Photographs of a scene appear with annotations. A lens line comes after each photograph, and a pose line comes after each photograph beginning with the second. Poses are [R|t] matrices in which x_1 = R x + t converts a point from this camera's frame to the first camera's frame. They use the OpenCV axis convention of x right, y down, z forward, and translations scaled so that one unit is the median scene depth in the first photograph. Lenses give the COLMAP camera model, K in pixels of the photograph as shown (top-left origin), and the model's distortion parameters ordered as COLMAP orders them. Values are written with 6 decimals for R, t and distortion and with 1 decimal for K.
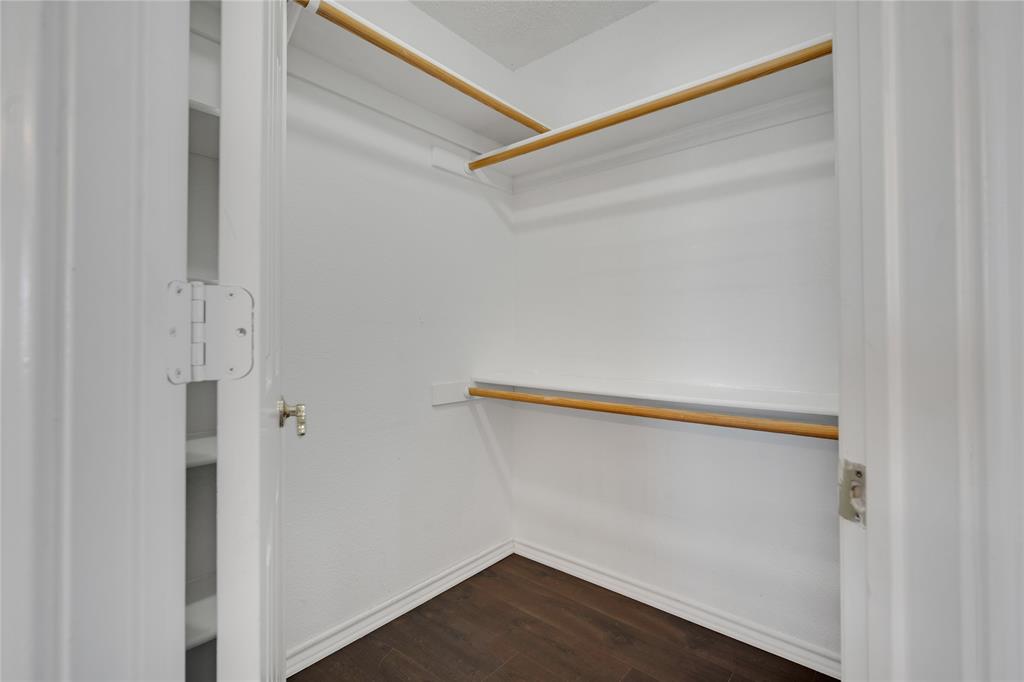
lens RADIAL K [[456.0, 0, 513.5], [0, 456.0, 336.7], [0, 0, 1]] dist [-0.009219, 0.001040]
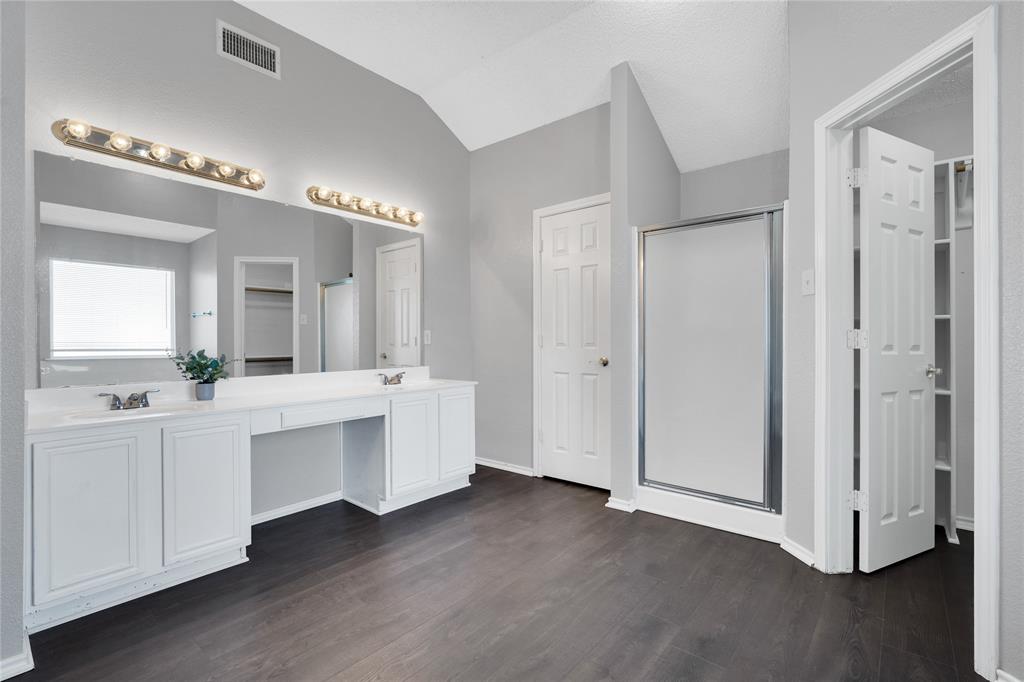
lens RADIAL K [[458.7, 0, 510.2], [0, 458.7, 339.4], [0, 0, 1]] dist [-0.009976, 0.003864]
pose [[0.005910, -0.006745, -0.999960, 0.920560], [0.004244, 0.999968, -0.006720, 0.001912], [0.999974, -0.004205, 0.005939, -0.609397]]
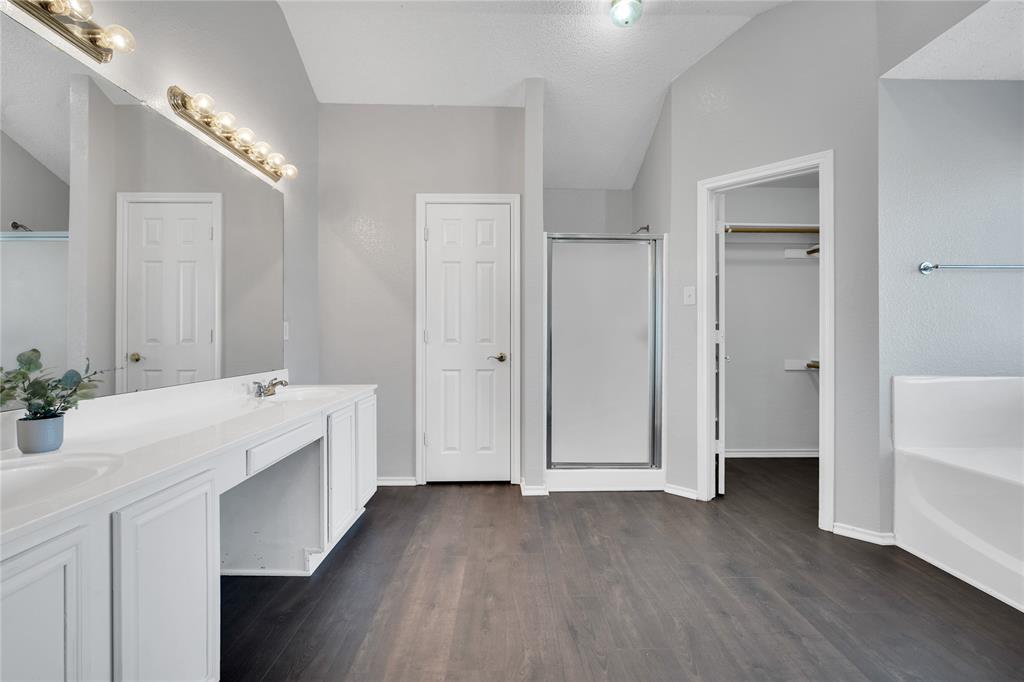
lens RADIAL K [[456.0, 0, 513.5], [0, 456.0, 336.7], [0, 0, 1]] dist [-0.009219, 0.001040]
pose [[0.666027, -0.002598, -0.745923, 0.557891], [-0.000350, 0.999993, -0.003796, 0.002644], [0.745928, 0.002790, 0.666021, -1.357385]]
